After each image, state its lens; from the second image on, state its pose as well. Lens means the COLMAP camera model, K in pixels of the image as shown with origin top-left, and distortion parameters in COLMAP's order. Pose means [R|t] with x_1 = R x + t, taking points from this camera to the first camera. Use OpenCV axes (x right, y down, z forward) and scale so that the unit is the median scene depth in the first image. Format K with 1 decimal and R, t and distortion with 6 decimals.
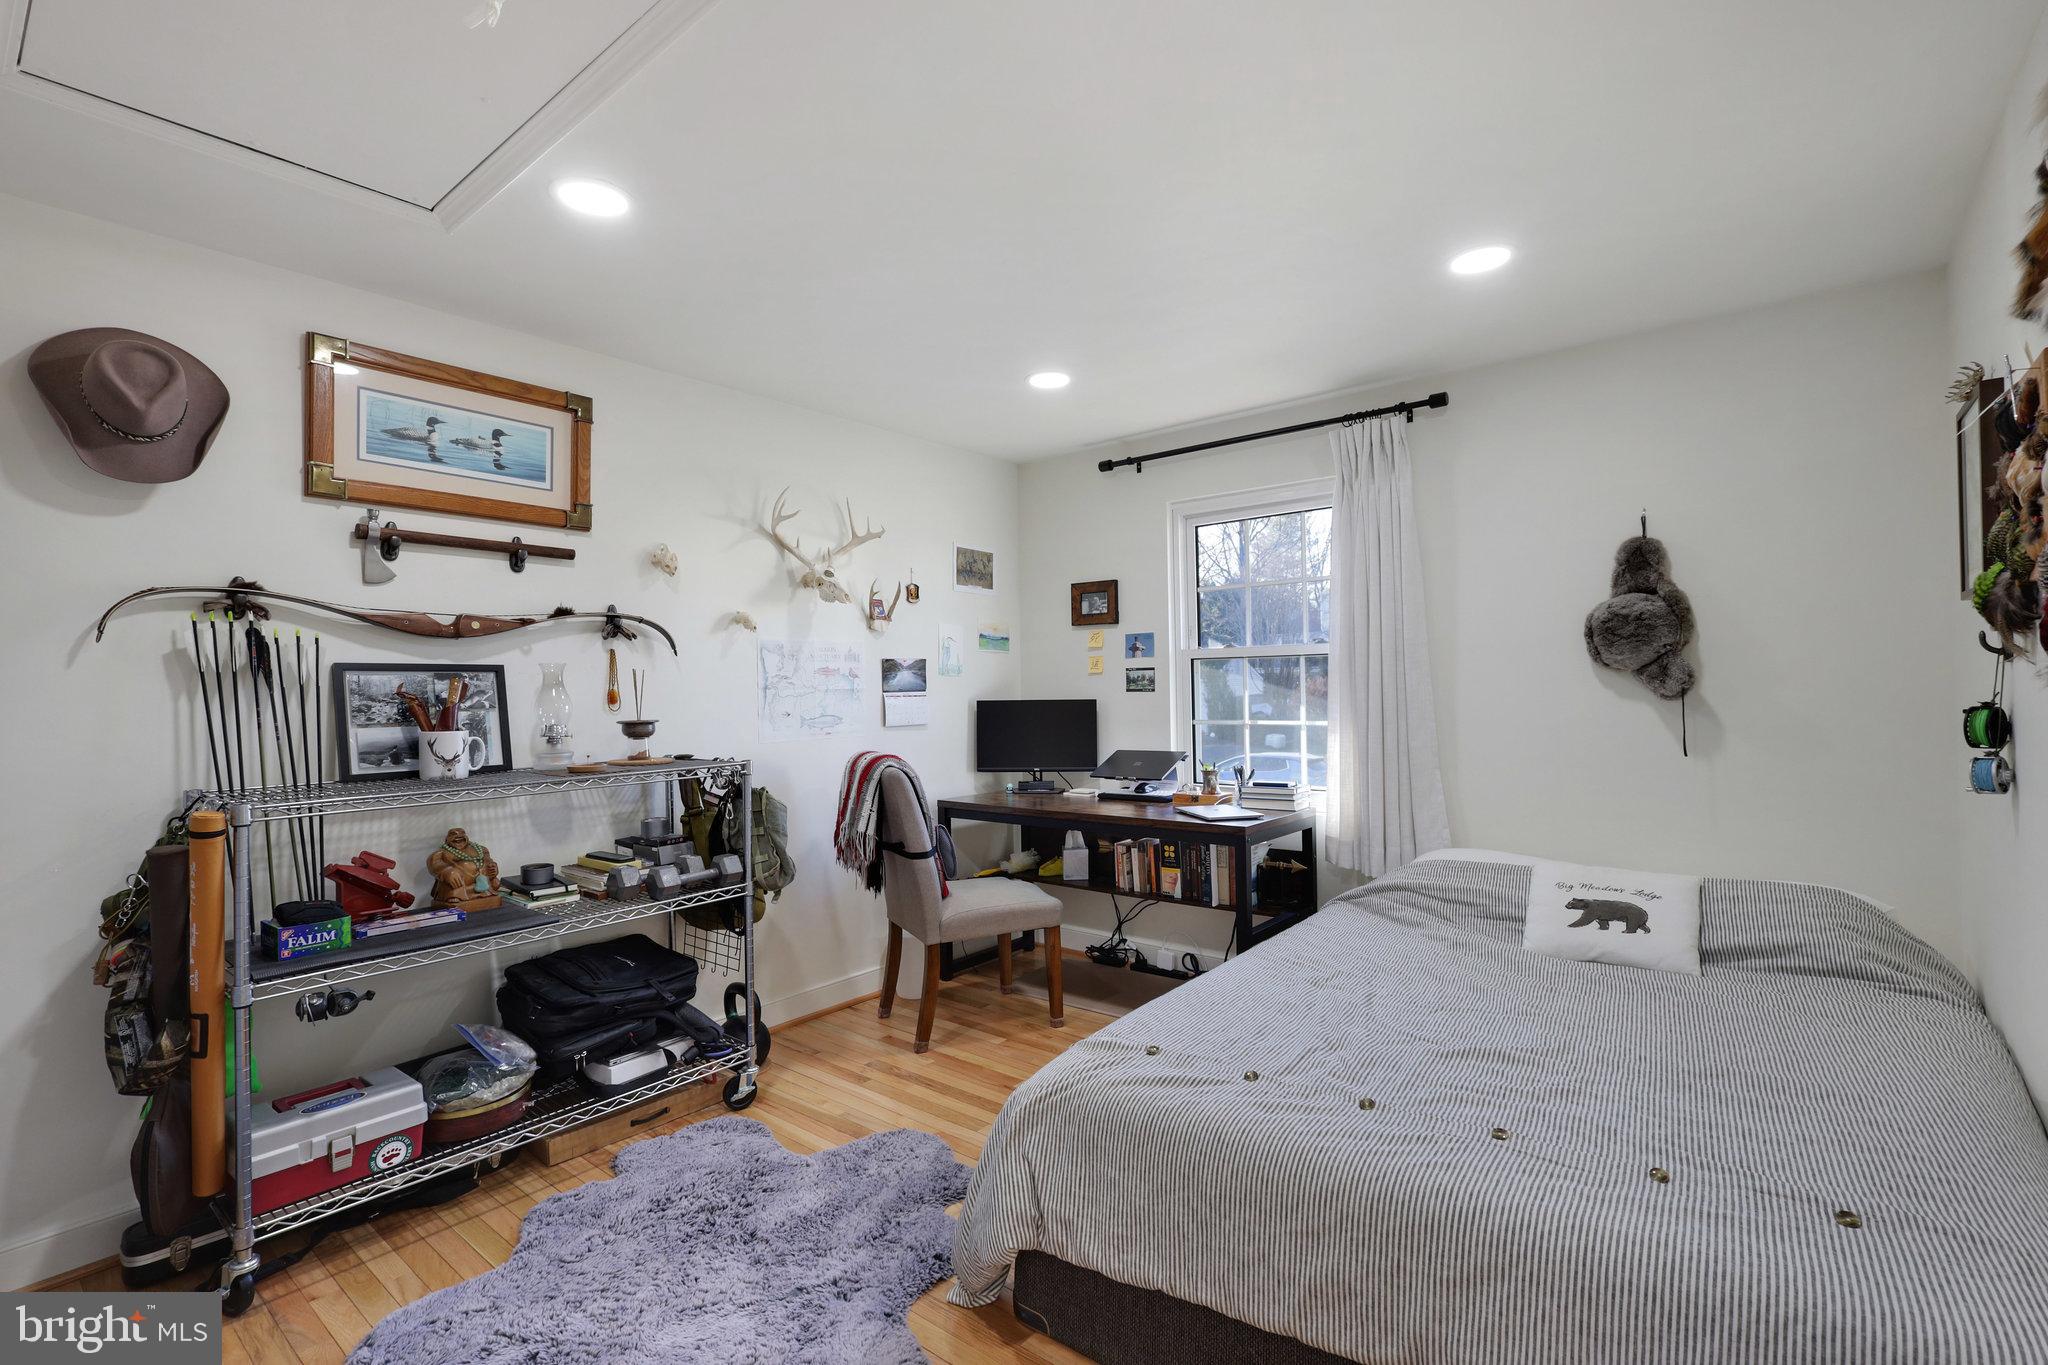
lens RADIAL K [[914.3, 0, 1024.3], [0, 914.3, 686.7], [0, 0, 1]] dist [0.001184, 0.000007]
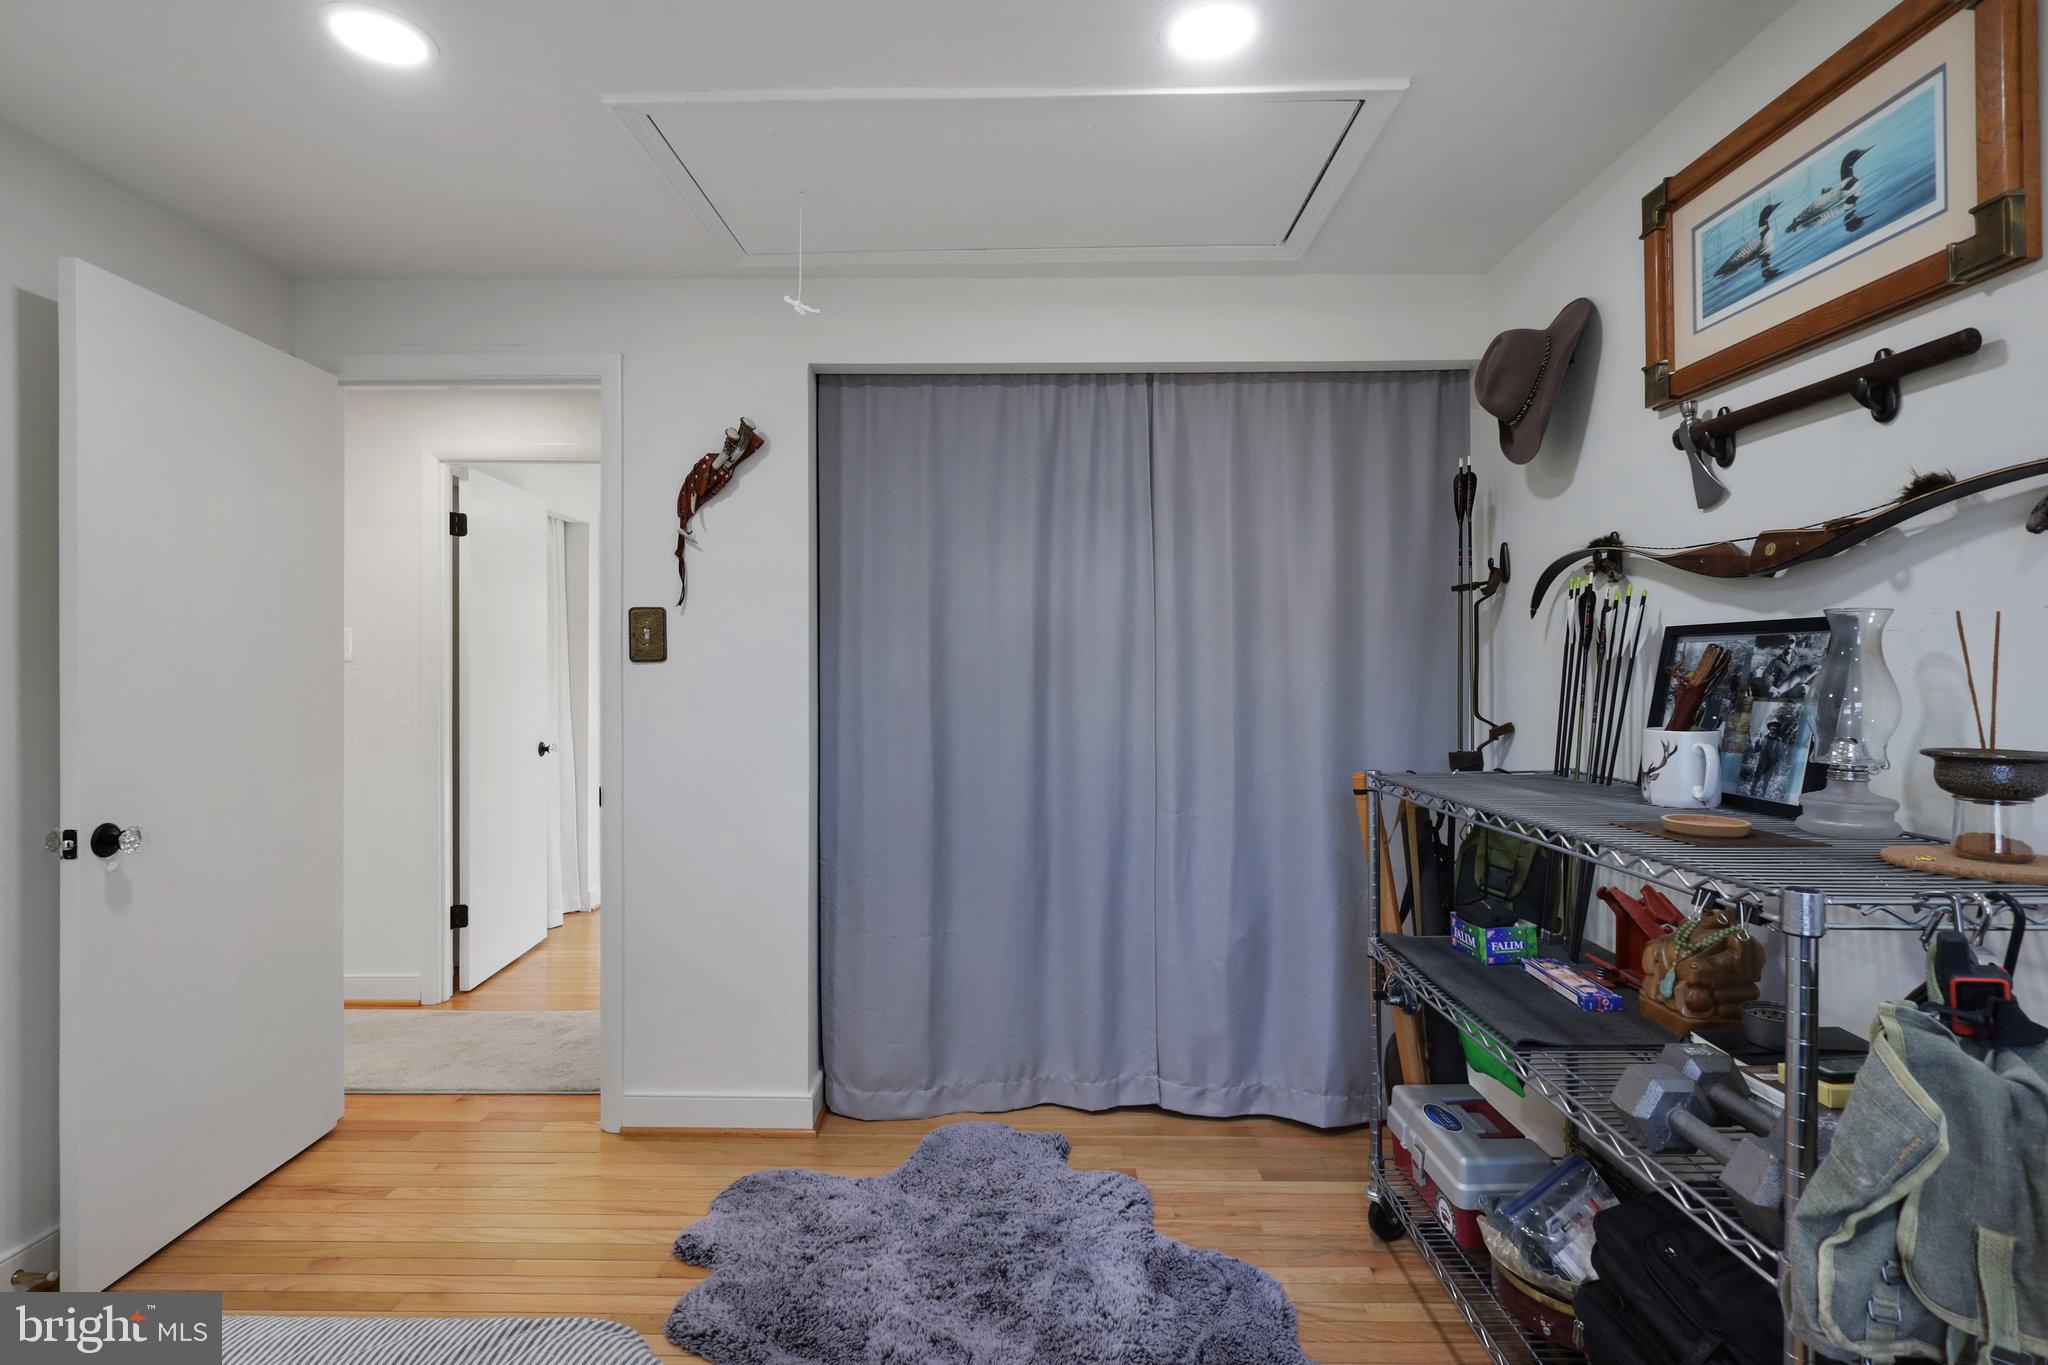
lens RADIAL K [[965.1, 0, 1023.6], [0, 965.1, 672.1], [0, 0, 1]] dist [-0.005128, -0.000474]
pose [[-0.783685, 0.018317, -0.620888, 0.126814], [0.010395, 0.999812, 0.016375, -0.006540], [0.621071, 0.006379, -0.783728, 1.184243]]
